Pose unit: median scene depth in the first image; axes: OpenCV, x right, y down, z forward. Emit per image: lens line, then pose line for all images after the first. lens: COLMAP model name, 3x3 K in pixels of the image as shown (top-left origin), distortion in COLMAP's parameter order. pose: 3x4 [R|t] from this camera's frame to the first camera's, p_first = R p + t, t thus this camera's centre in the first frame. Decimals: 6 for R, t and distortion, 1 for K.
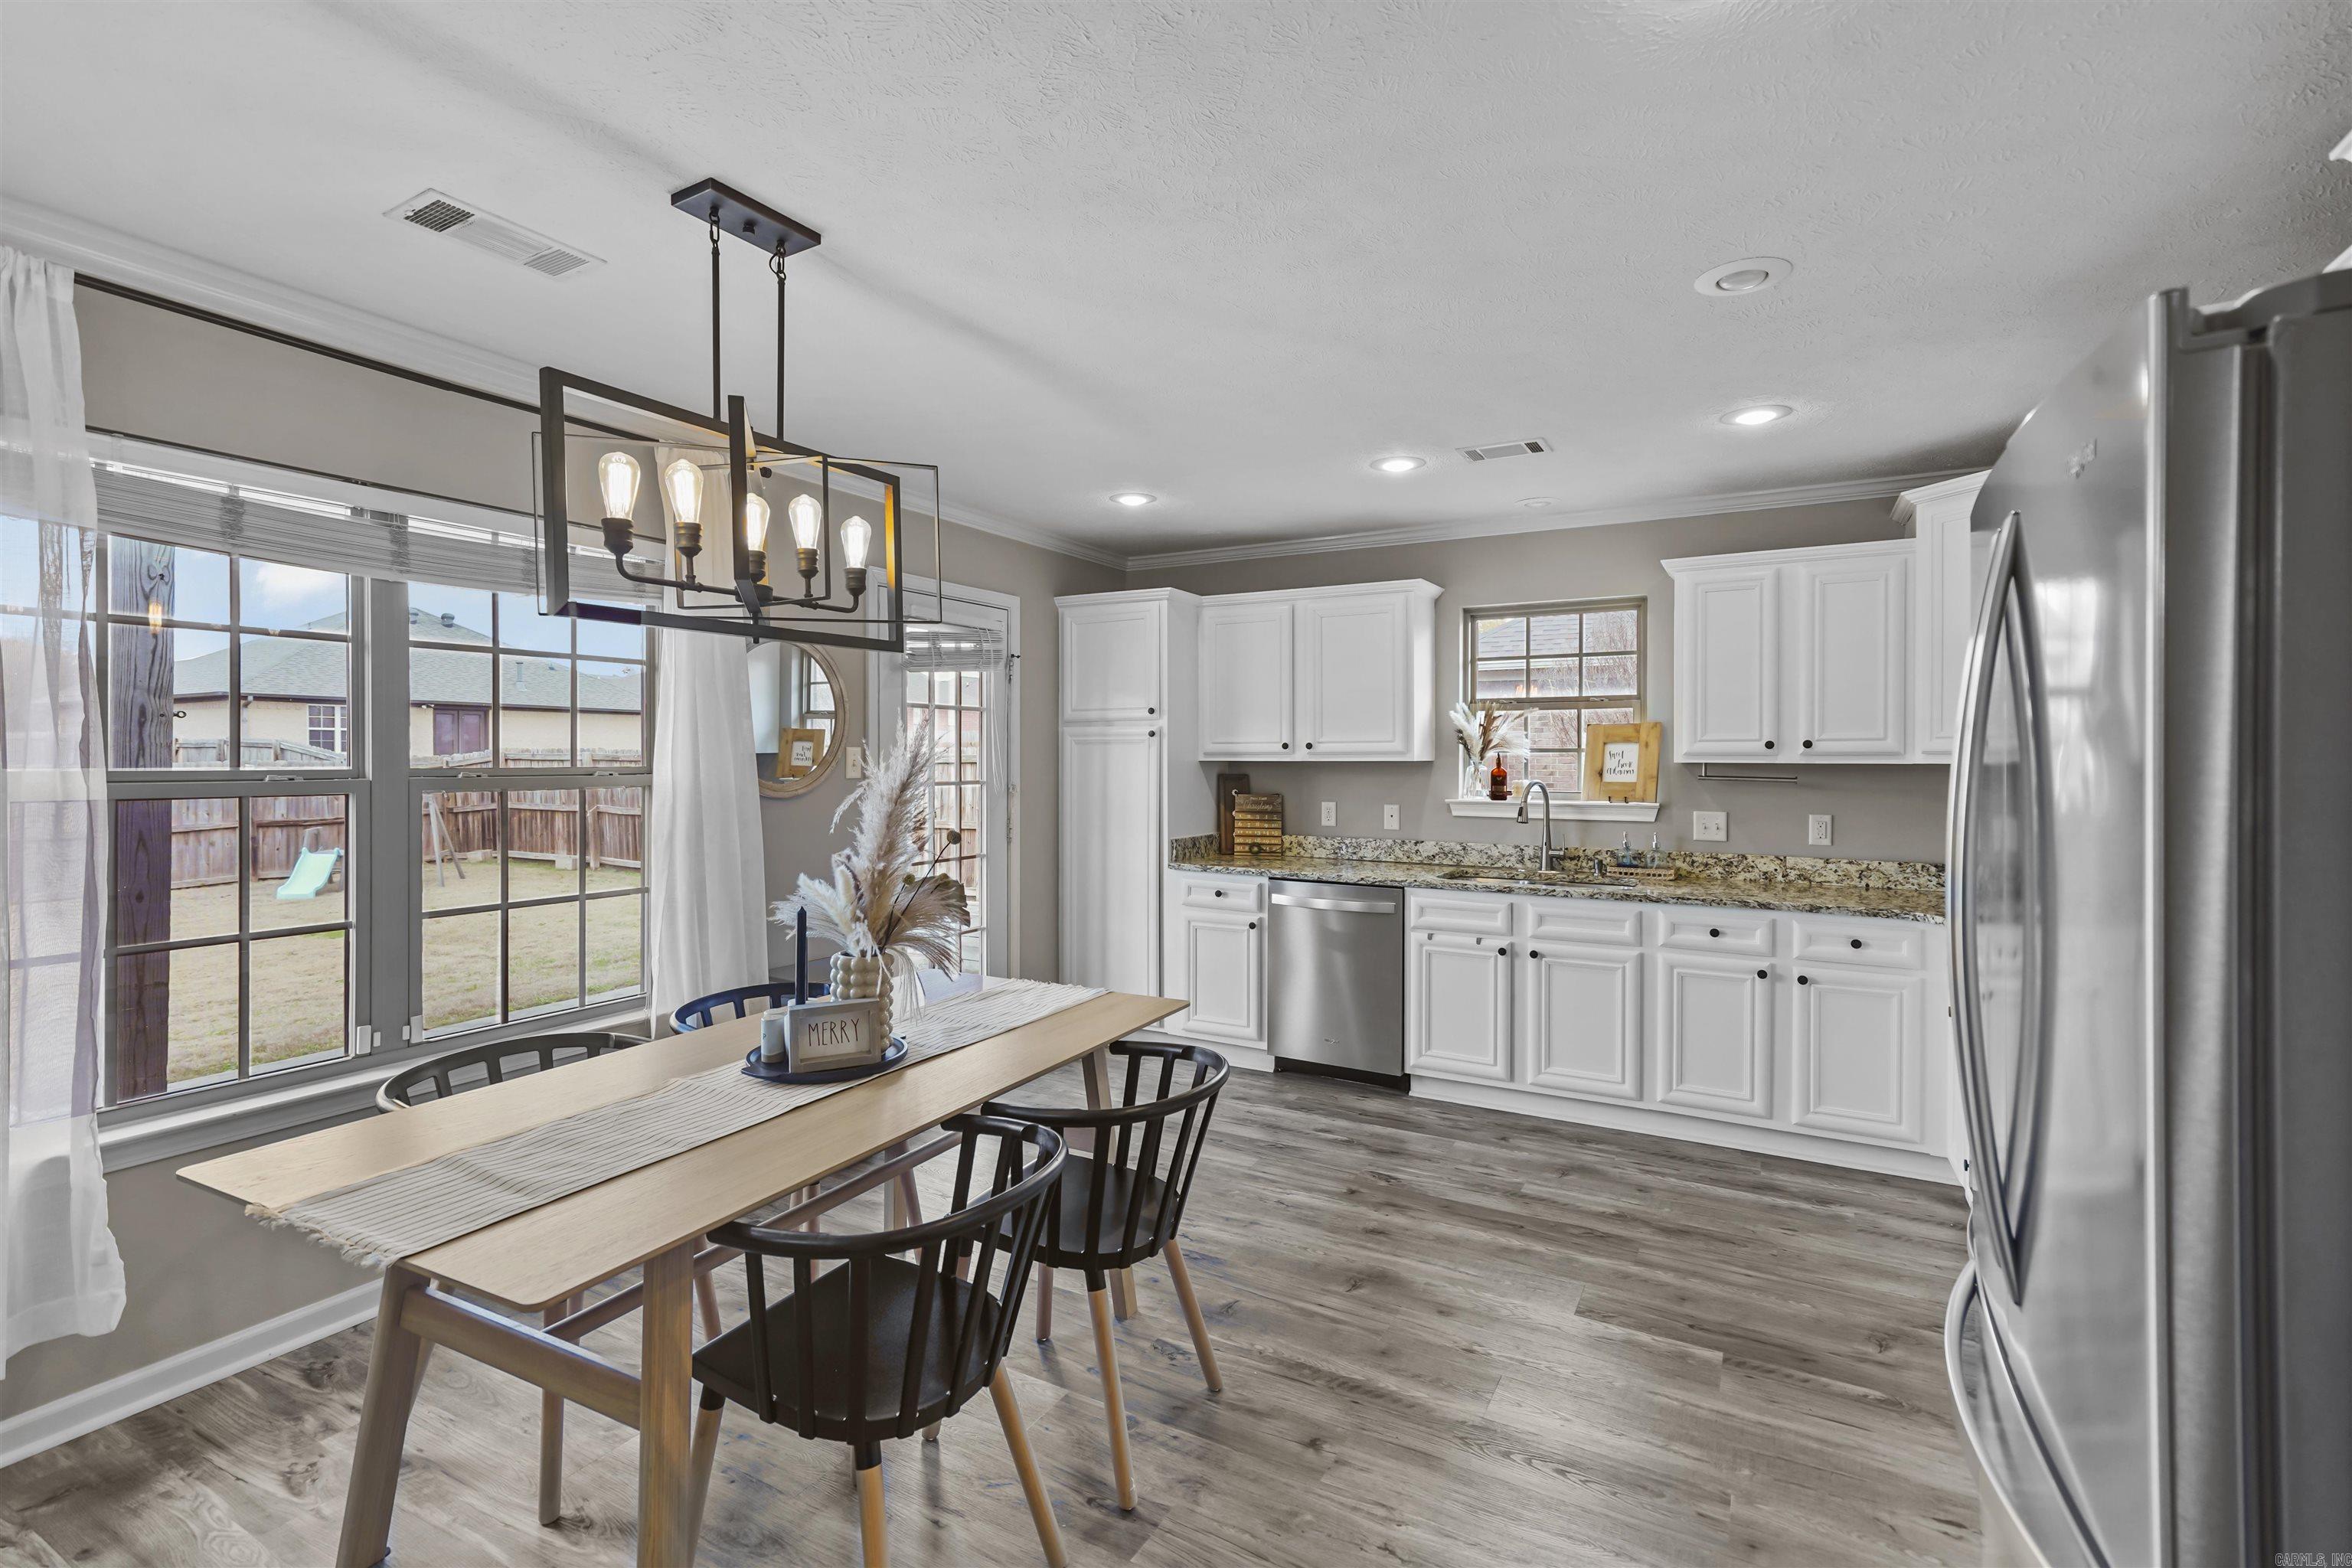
lens RADIAL K [[1066.9, 0, 1176.9], [0, 1066.9, 771.4], [0, 0, 1]] dist [0.000301, 0.000093]
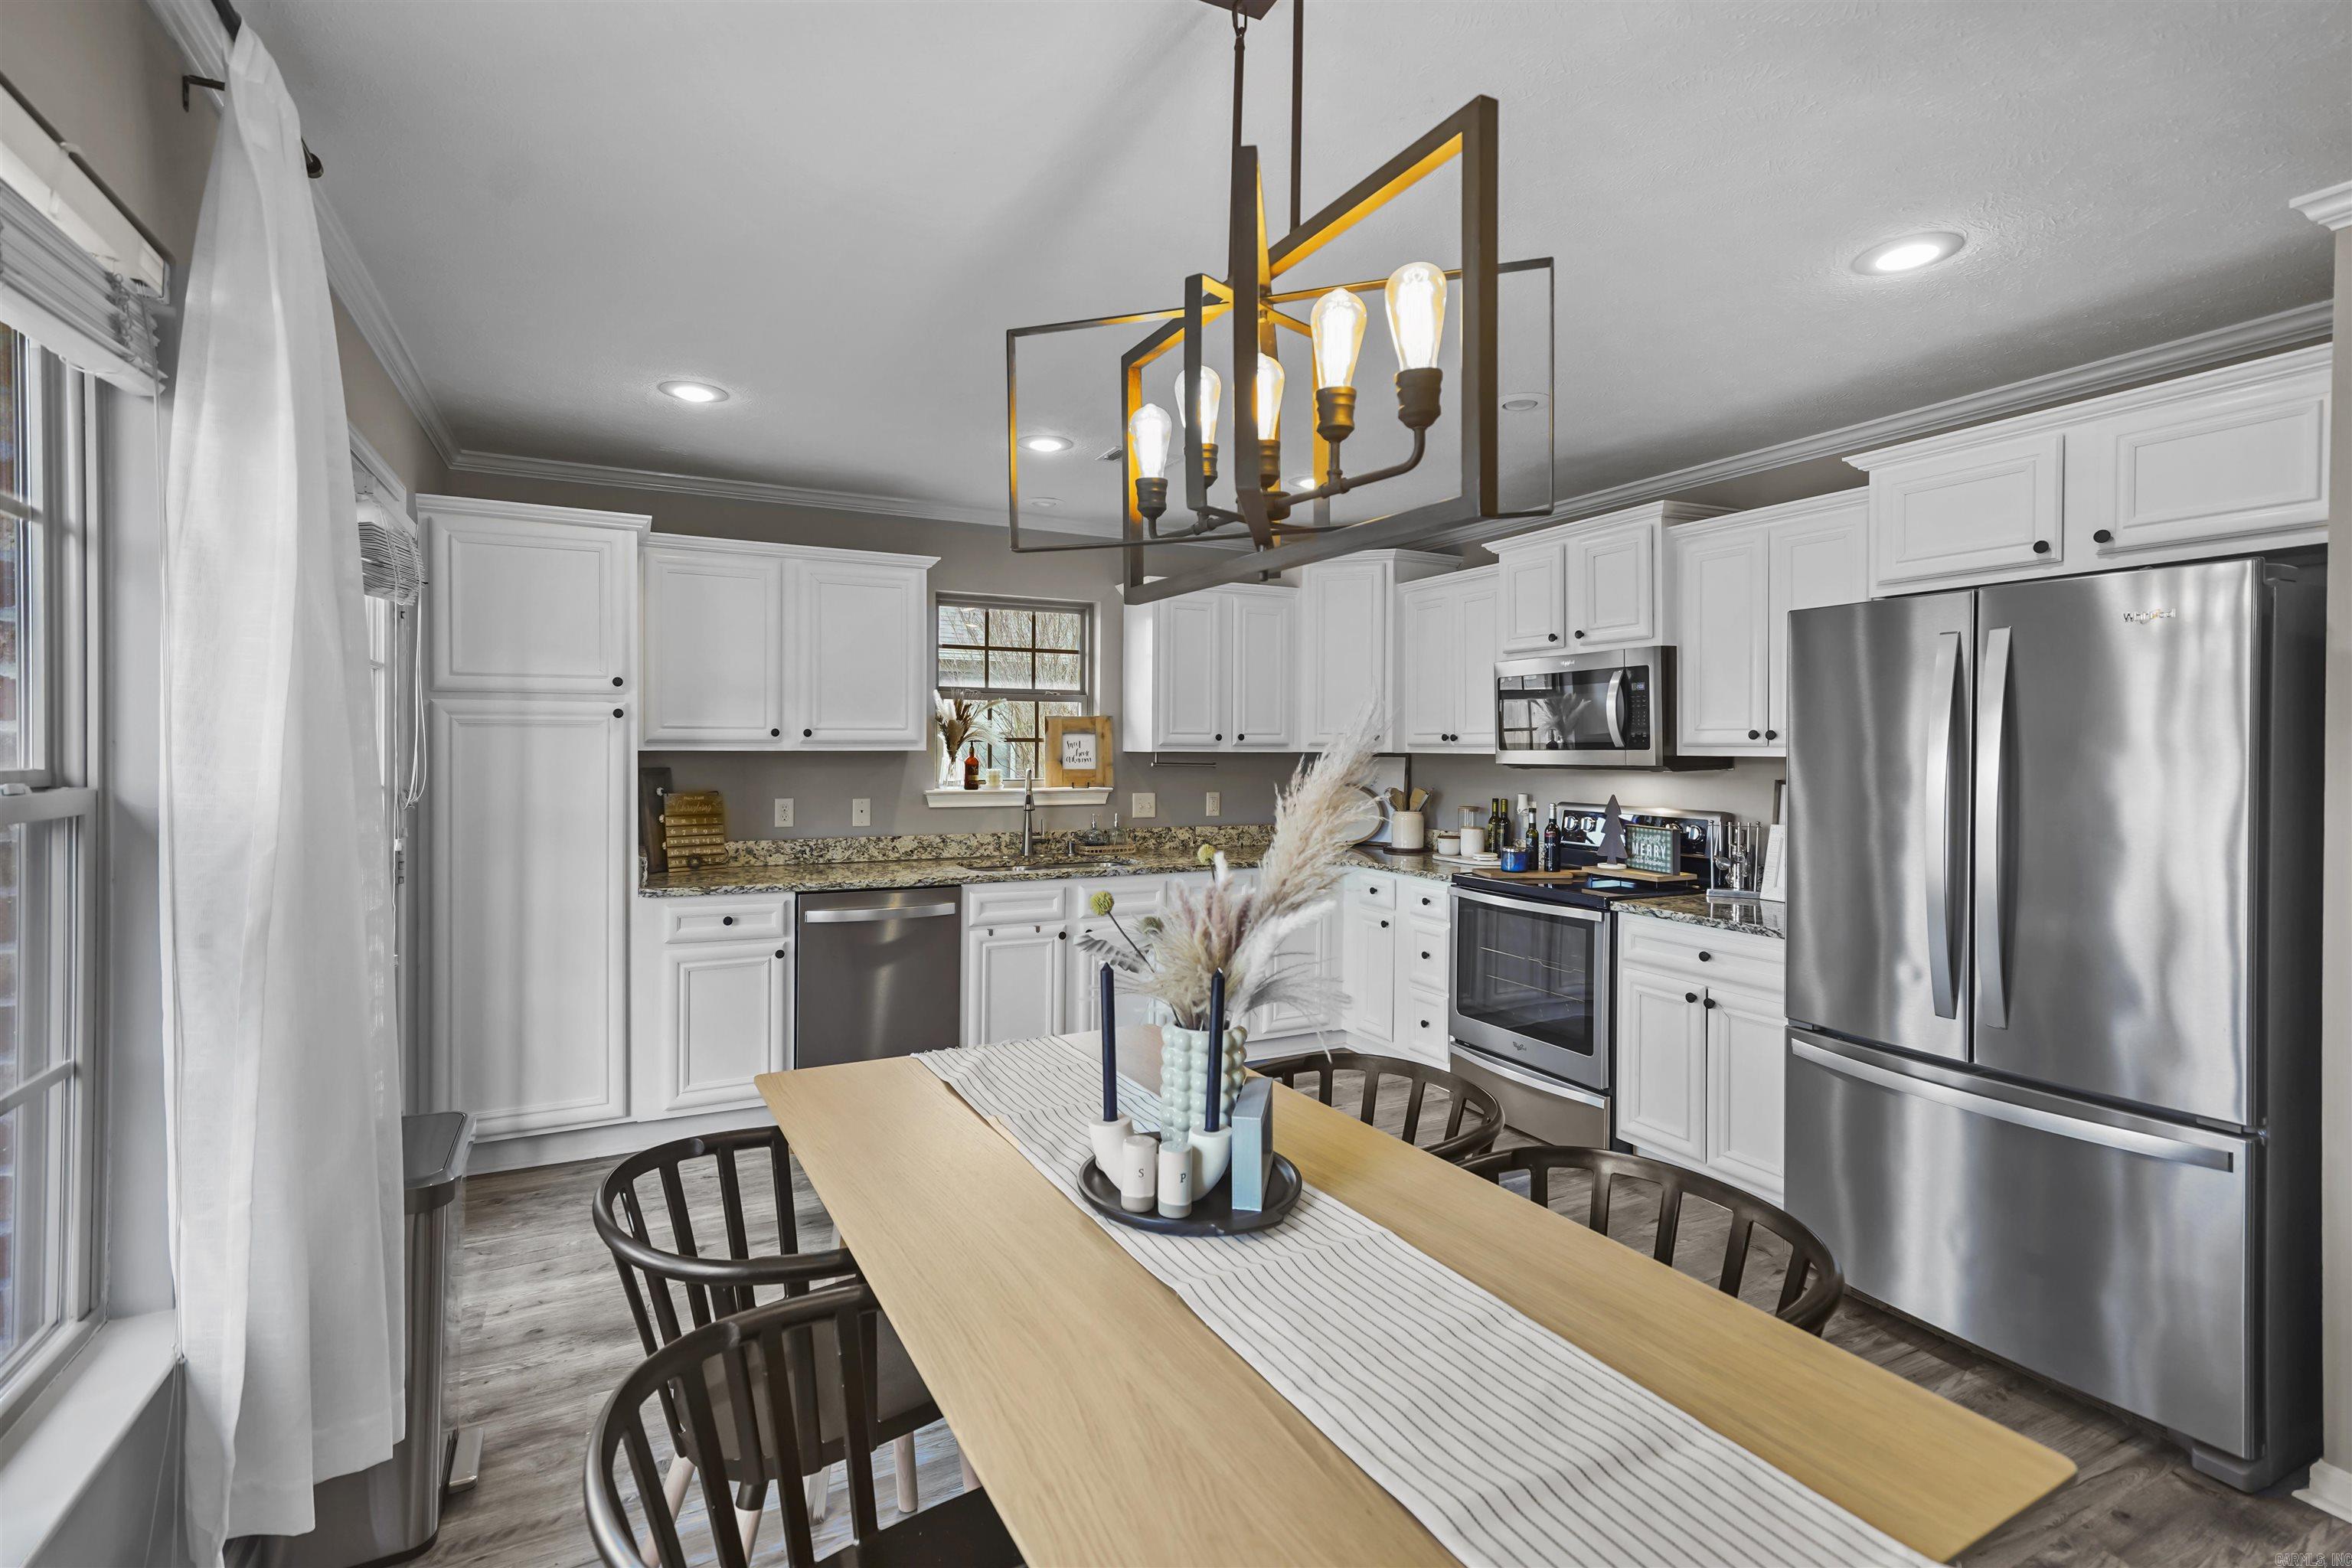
lens RADIAL K [[1066.9, 0, 1175.3], [0, 1066.9, 761.9], [0, 0, 1]] dist [0.000301, 0.000093]
pose [[0.550092, -0.011261, 0.835028, -0.428390], [0.007896, 0.999935, 0.008283, -0.005692], [-0.835067, 0.002037, 0.550145, 0.296104]]
